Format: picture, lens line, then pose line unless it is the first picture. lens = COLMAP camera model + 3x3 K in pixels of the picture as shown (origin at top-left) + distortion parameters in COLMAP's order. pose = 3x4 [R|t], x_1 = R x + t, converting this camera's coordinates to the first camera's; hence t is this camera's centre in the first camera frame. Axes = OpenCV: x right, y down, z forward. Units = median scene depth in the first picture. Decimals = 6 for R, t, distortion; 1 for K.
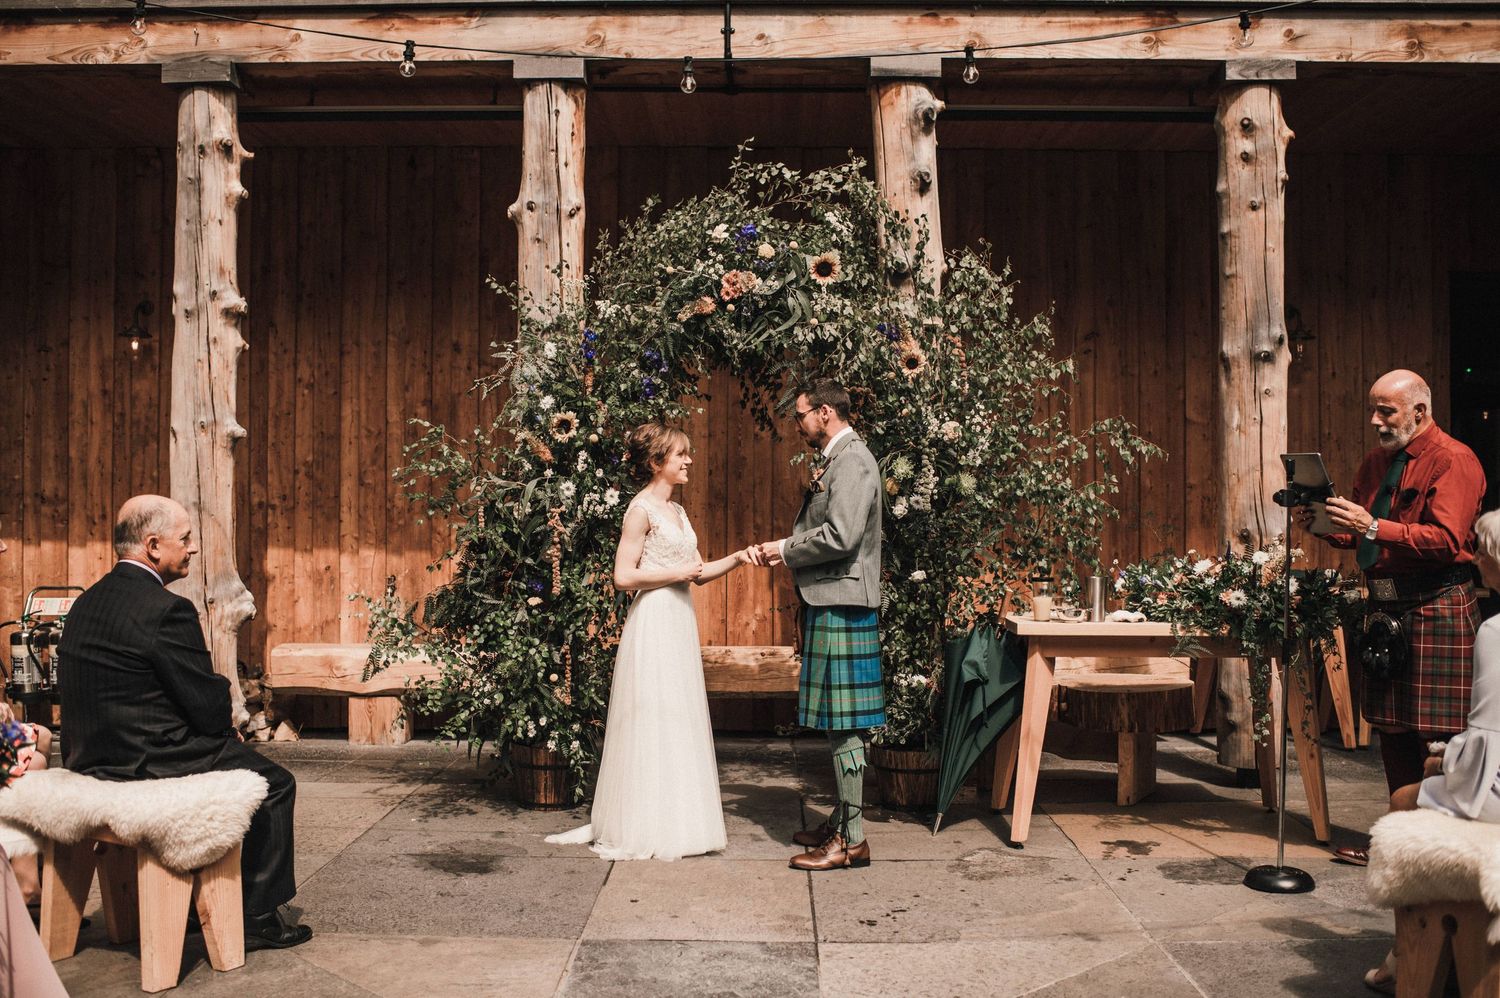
lens RADIAL K [[1525.5, 0, 746.1], [0, 1525.5, 491.1], [0, 0, 1]] dist [-0.052525, 0.000000]
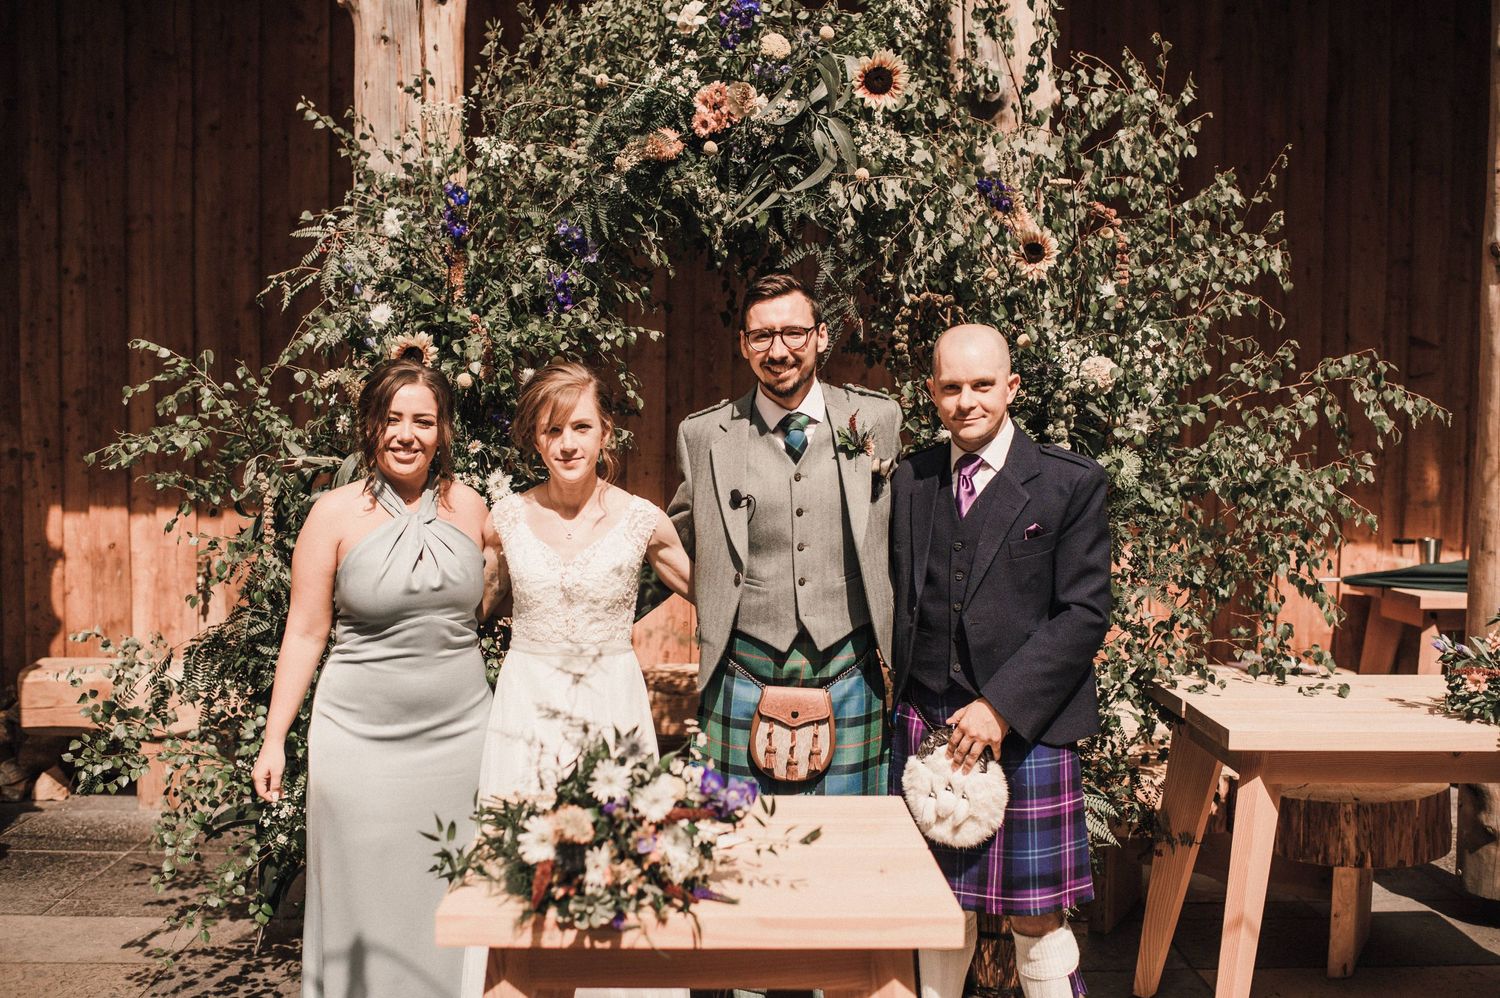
lens RADIAL K [[1525.5, 0, 755.0], [0, 1525.5, 504.5], [0, 0, 1]] dist [-0.052525, 0.000000]
pose [[0.999289, 0.005664, 0.037284, -0.013769], [-0.008578, 0.996880, 0.078461, -0.033823], [-0.036723, -0.078725, 0.996220, 0.430950]]
